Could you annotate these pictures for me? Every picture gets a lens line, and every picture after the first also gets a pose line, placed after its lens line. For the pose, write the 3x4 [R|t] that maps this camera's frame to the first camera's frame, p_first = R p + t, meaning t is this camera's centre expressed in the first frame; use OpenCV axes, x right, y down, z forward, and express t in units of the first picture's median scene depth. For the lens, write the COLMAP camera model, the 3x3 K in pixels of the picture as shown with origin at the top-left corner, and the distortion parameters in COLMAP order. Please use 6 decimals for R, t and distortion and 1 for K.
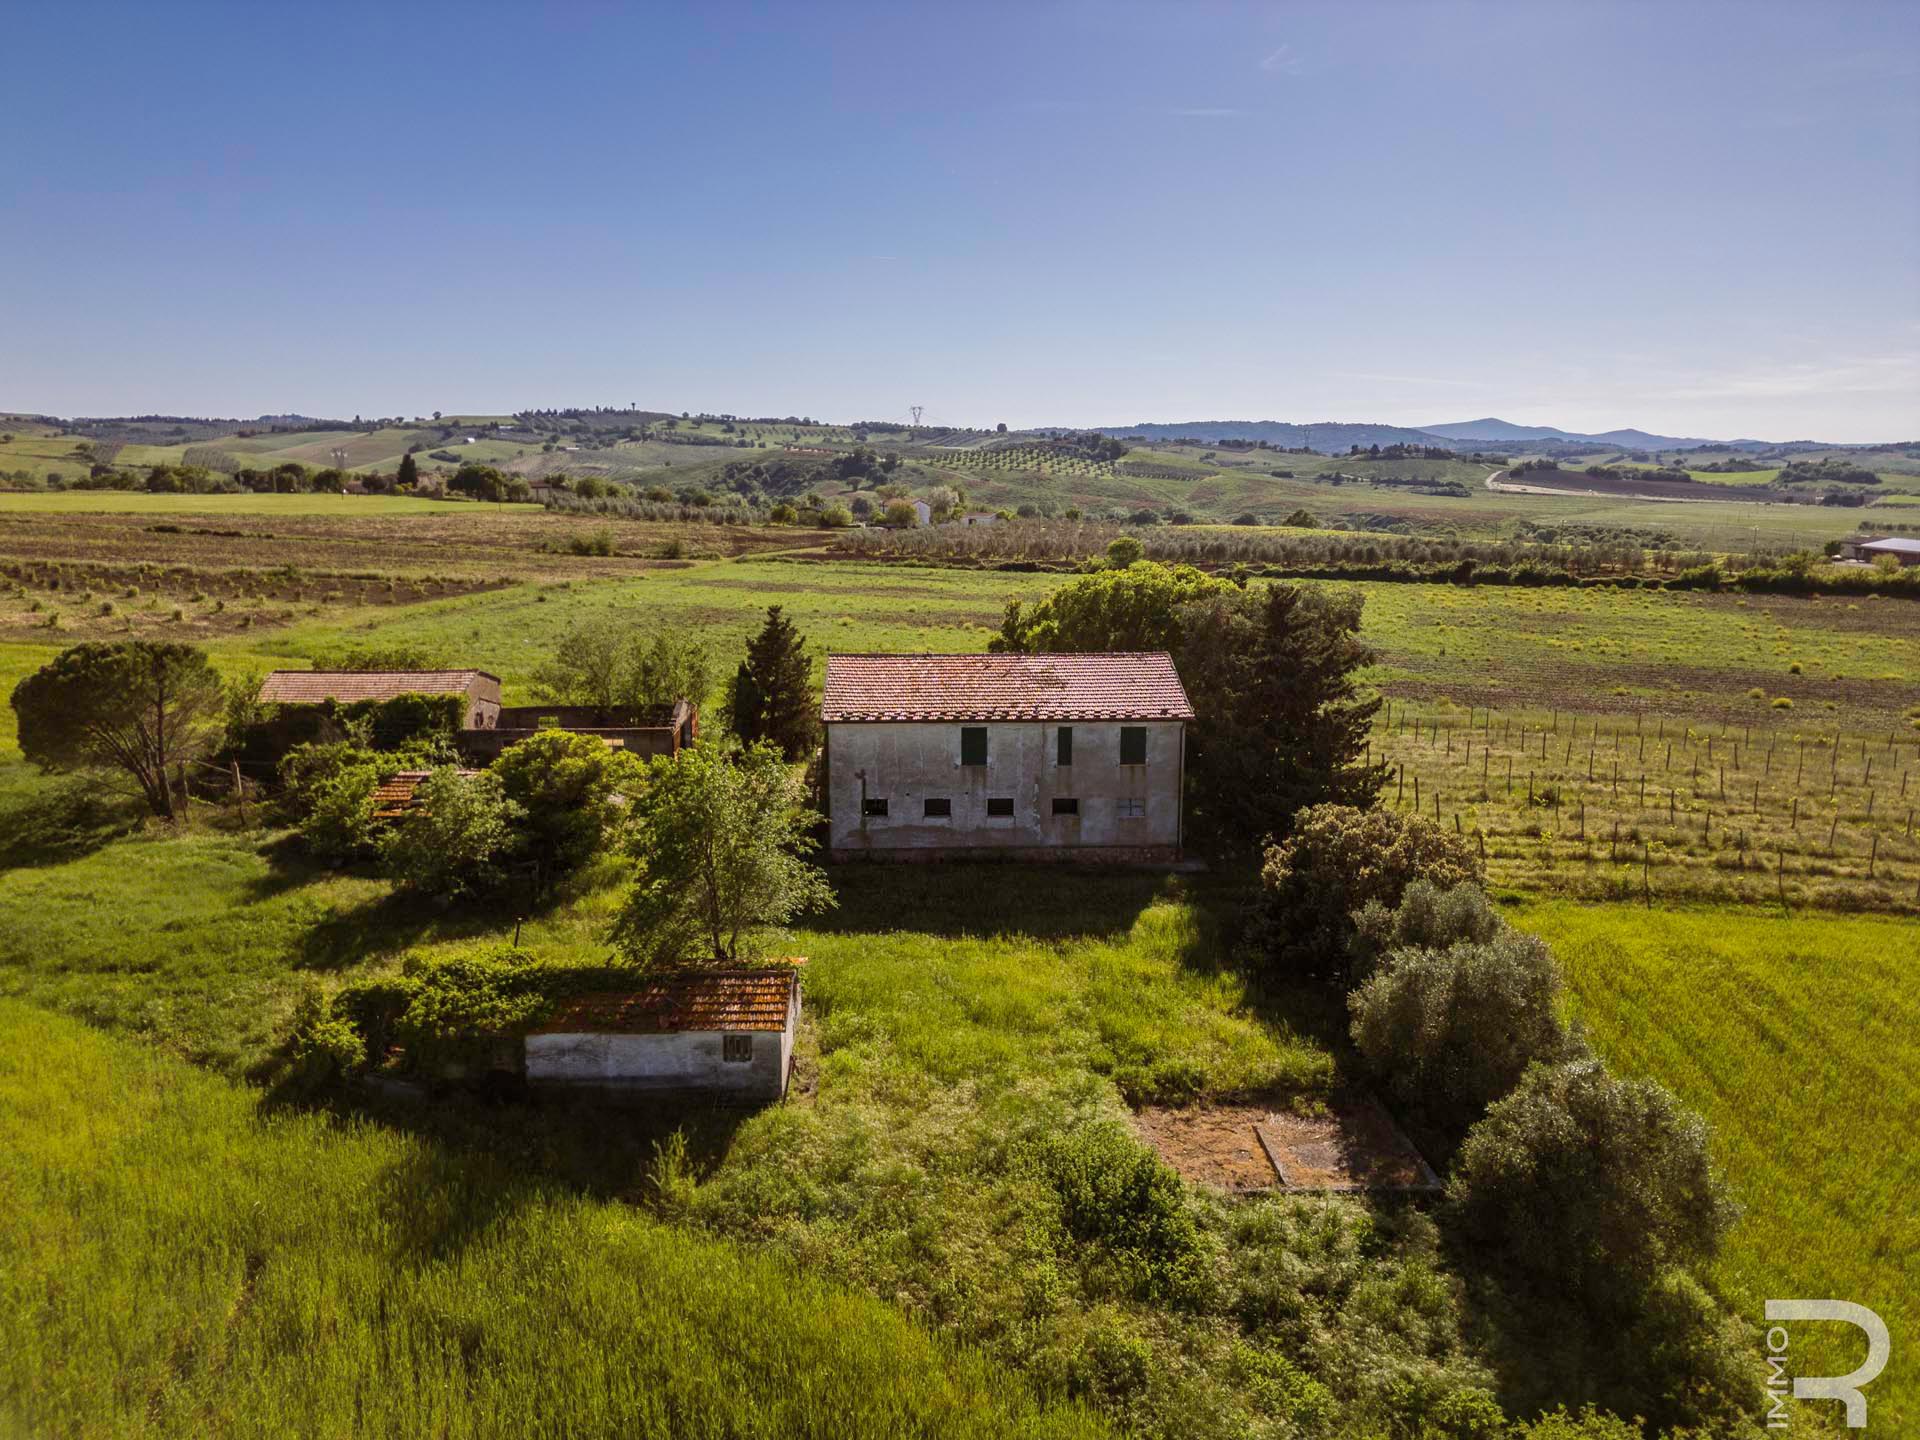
lens RADIAL K [[1331.6, 0, 957.8], [0, 1331.6, 710.4], [0, 0, 1]] dist [0.074102, -0.072978]
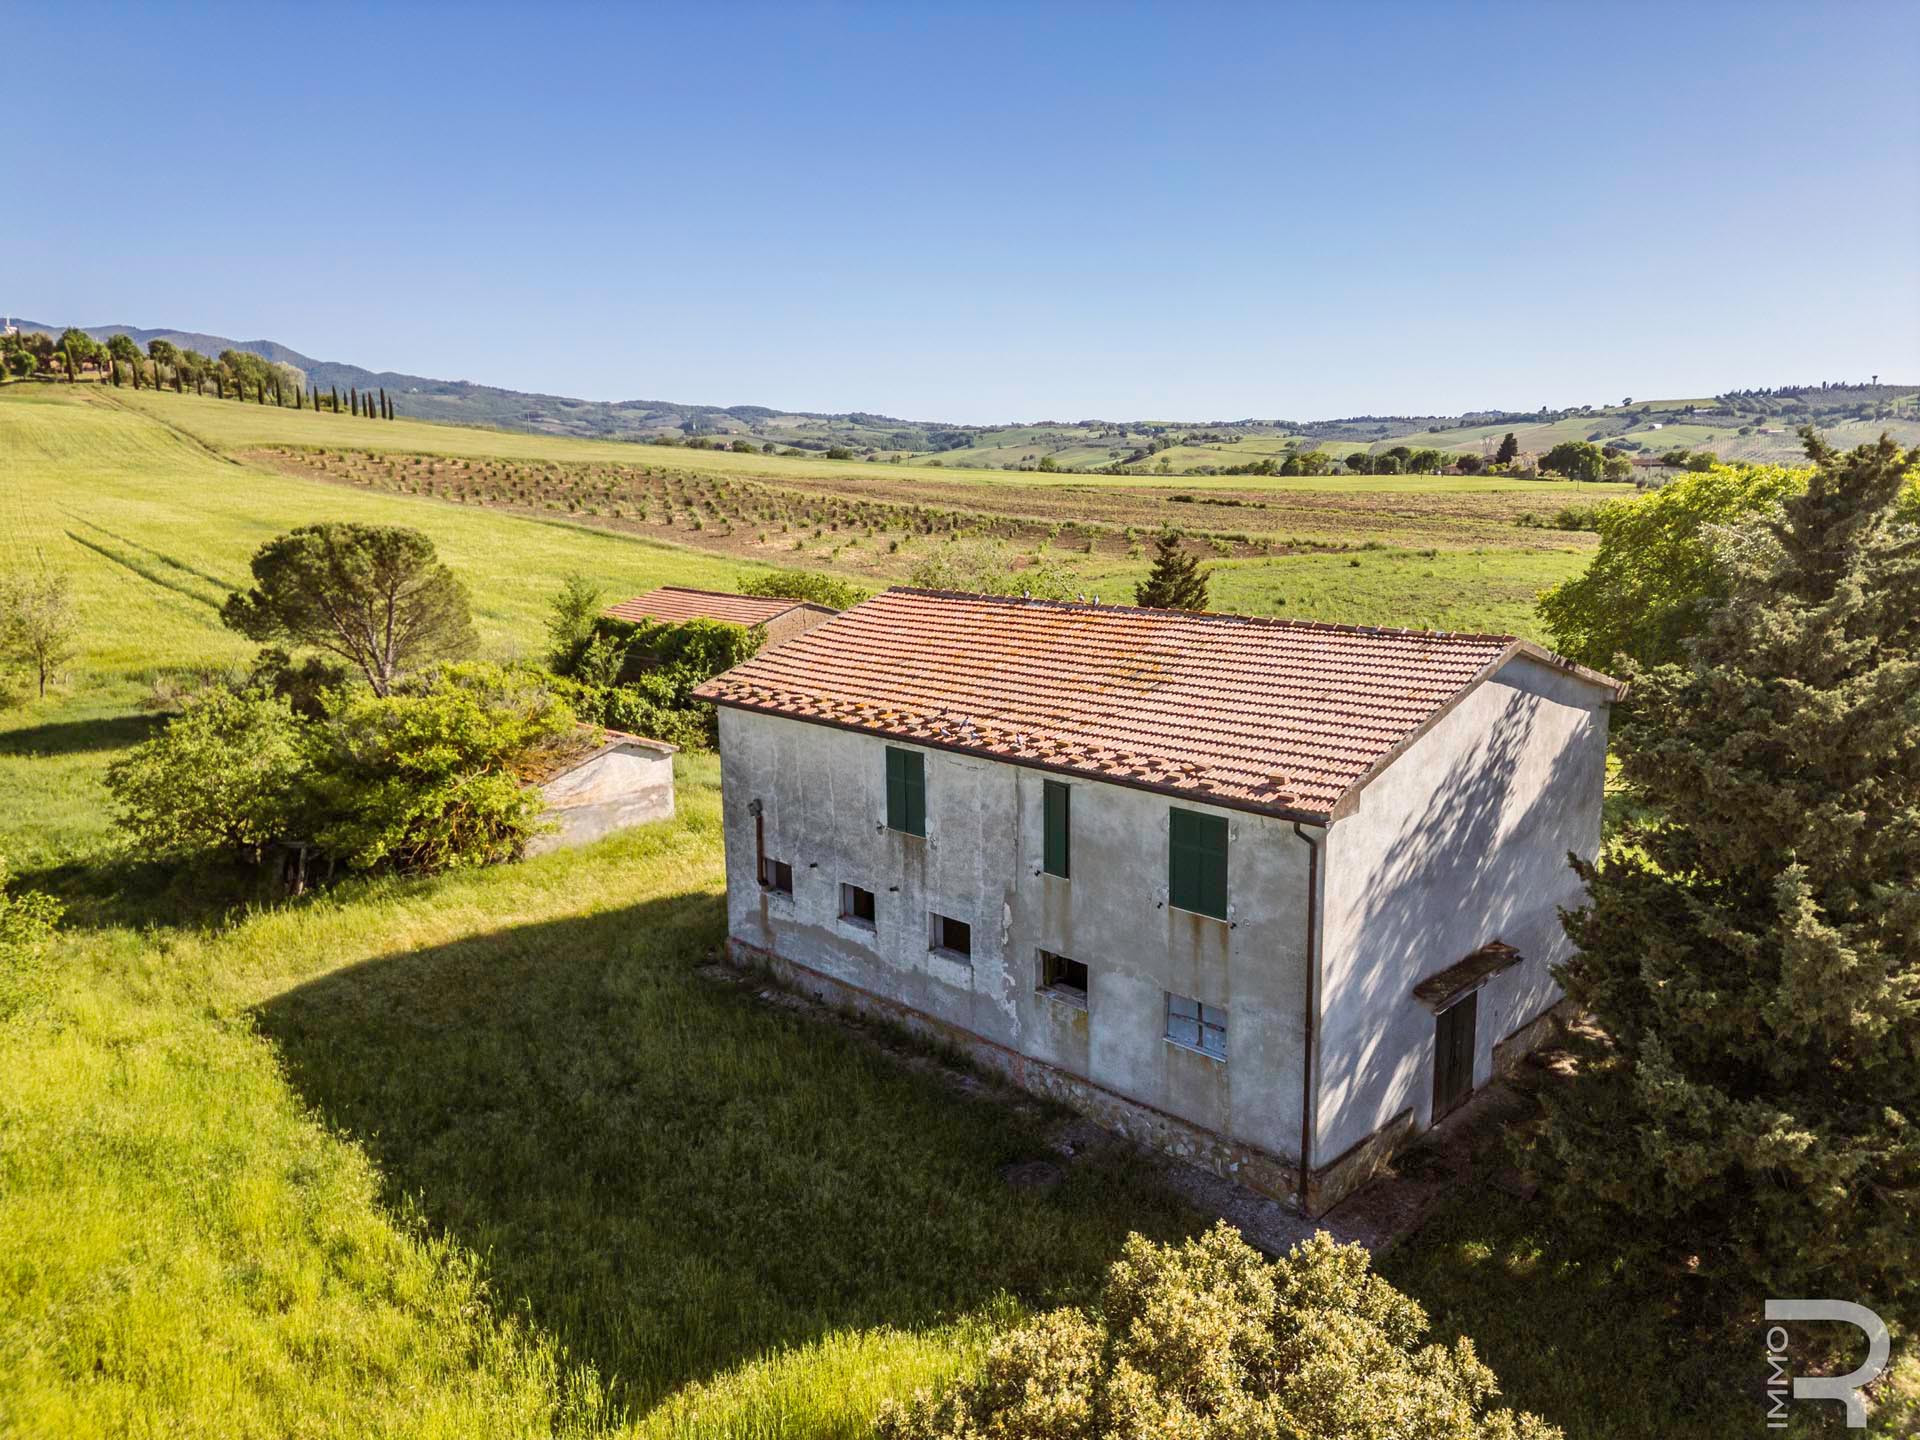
lens RADIAL K [[1331.6, 0, 958.8], [0, 1331.6, 713.6], [0, 0, 1]] dist [0.074102, -0.072978]
pose [[0.679679, 0.126715, -0.722481, 0.081815], [-0.122039, 0.990772, 0.058961, -0.006632], [0.723286, 0.048096, 0.688872, 0.162948]]
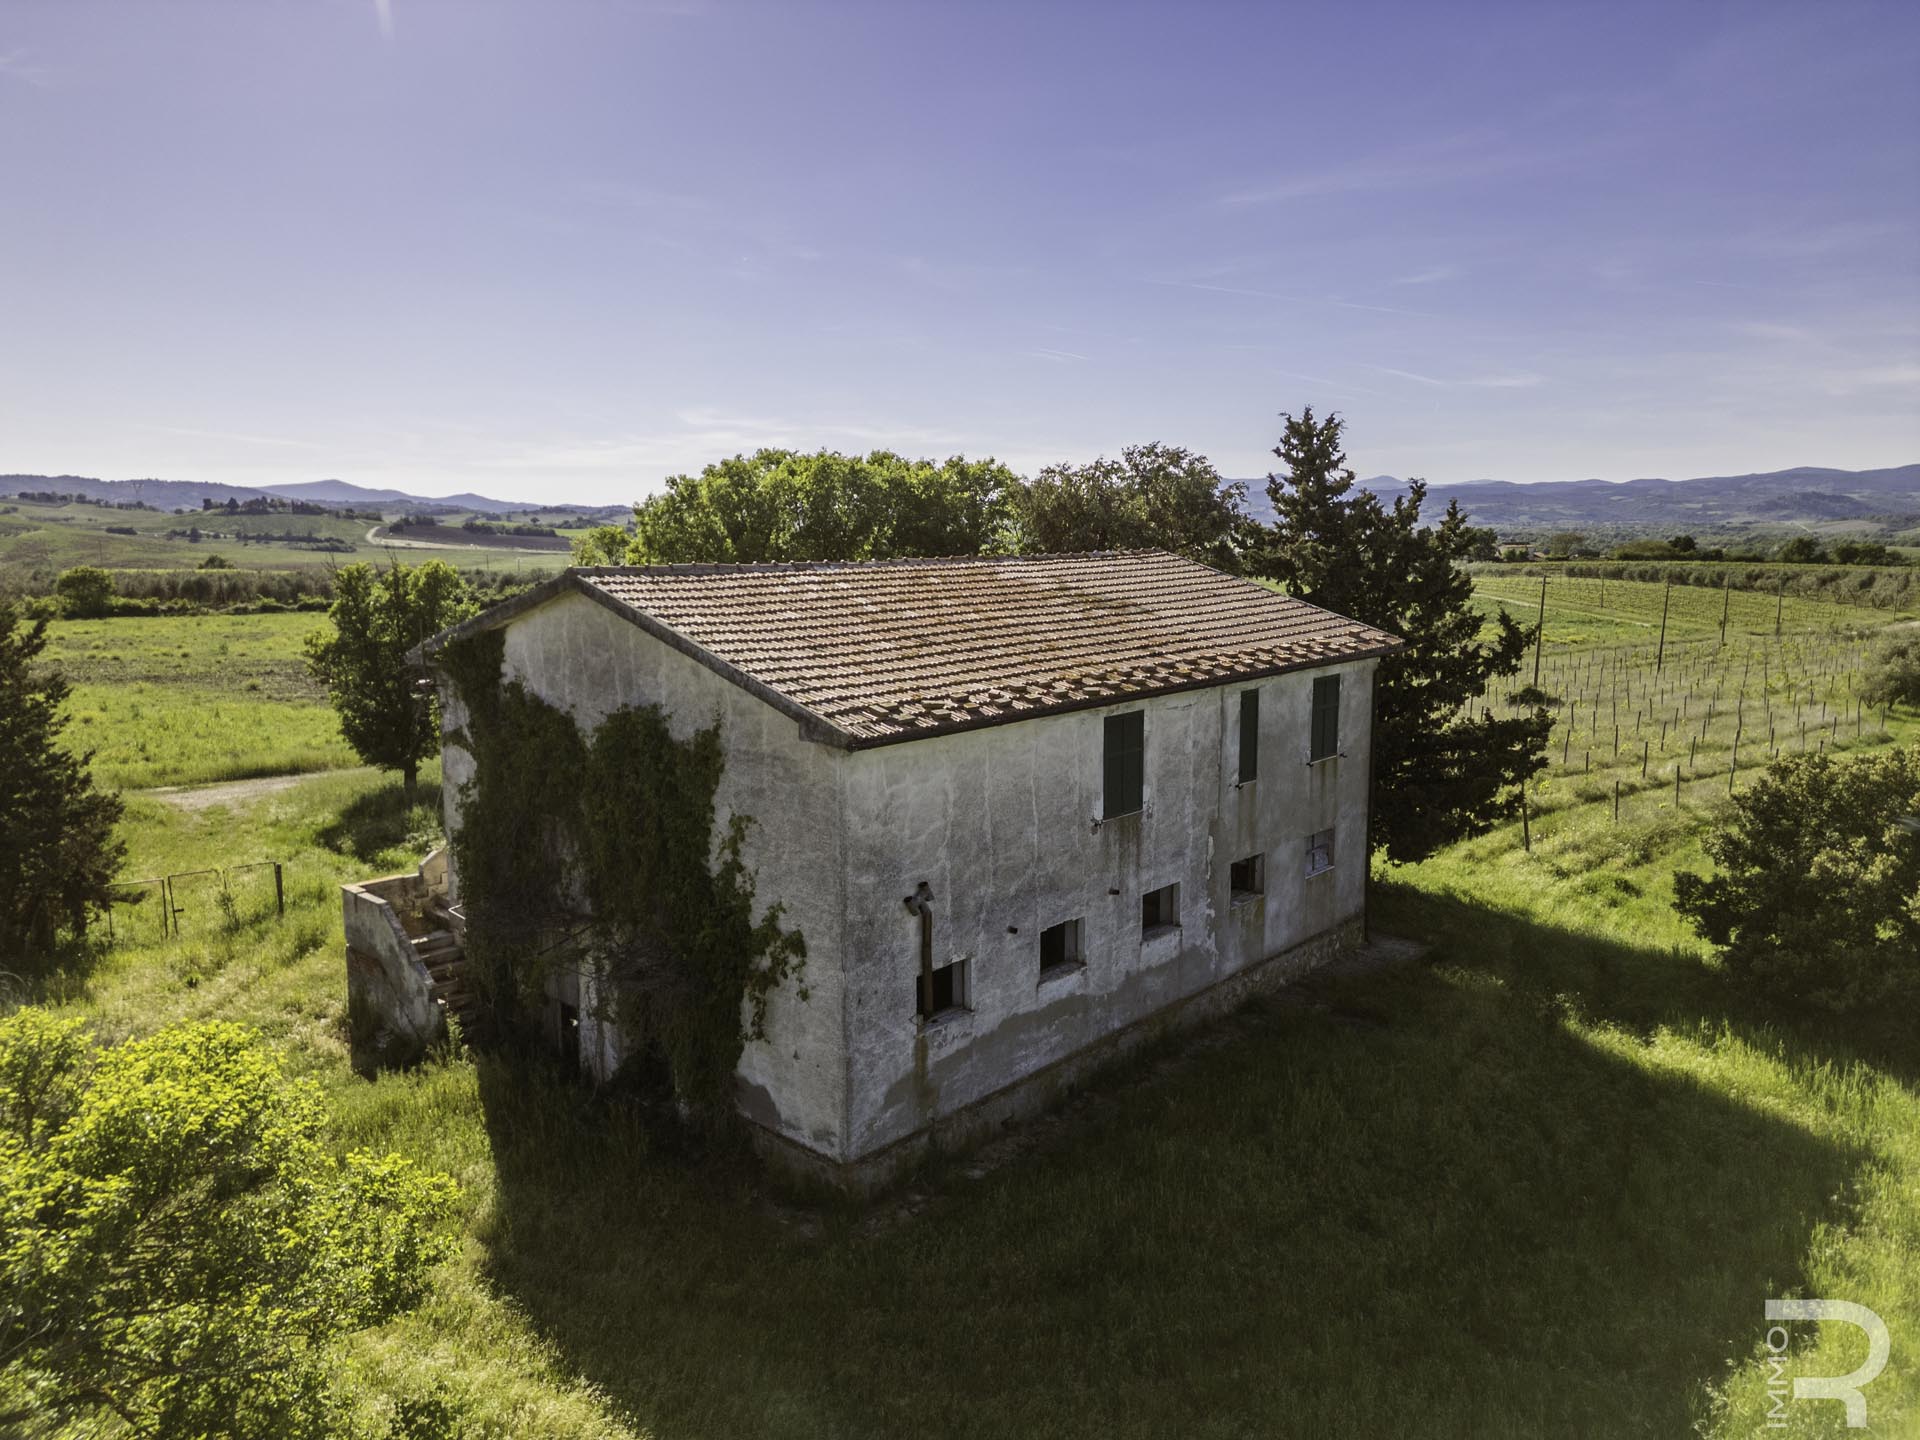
lens RADIAL K [[1331.6, 0, 955.2], [0, 1331.6, 723.2], [0, 0, 1]] dist [0.074102, -0.072978]
pose [[0.700449, -0.112566, 0.704769, -0.066787], [0.137443, 0.990275, 0.021565, 0.000199], [-0.700343, 0.081760, 0.709109, 0.178539]]
